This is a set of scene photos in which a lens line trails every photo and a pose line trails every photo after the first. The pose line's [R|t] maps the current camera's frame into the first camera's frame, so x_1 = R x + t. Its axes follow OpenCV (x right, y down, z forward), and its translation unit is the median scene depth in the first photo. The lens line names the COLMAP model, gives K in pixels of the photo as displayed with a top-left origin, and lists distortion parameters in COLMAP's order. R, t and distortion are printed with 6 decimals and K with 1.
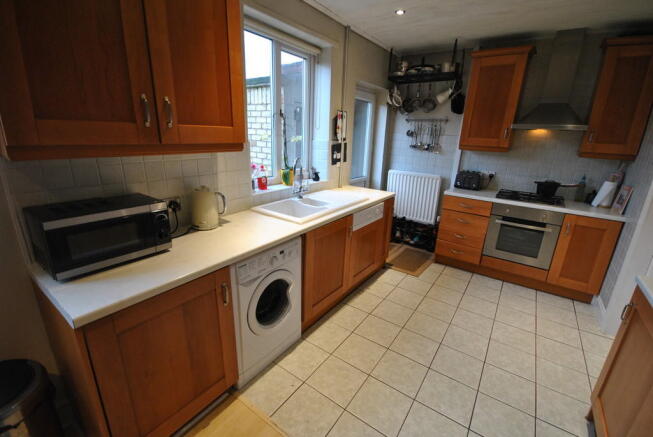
lens RADIAL K [[288.7, 0, 326.8], [0, 288.7, 218.3], [0, 0, 1]] dist [-0.003700, -0.002301]
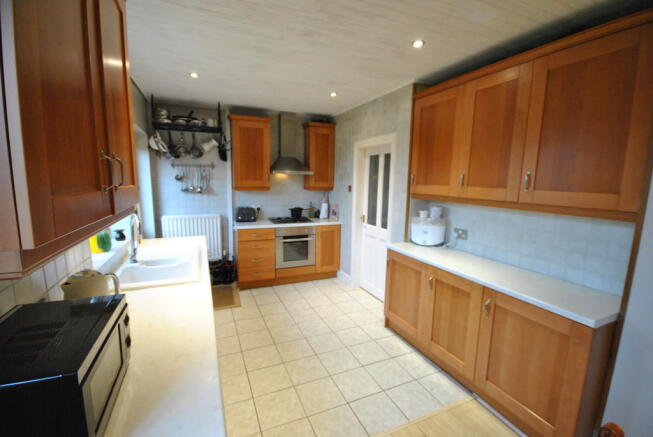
lens RADIAL K [[288.7, 0, 326.6], [0, 288.7, 219.5], [0, 0, 1]] dist [-0.003700, -0.002301]
pose [[0.516930, -0.148234, 0.843096, -0.374759], [0.249009, 0.968342, 0.017579, -0.051779], [-0.819010, 0.200851, 0.537476, 0.078198]]
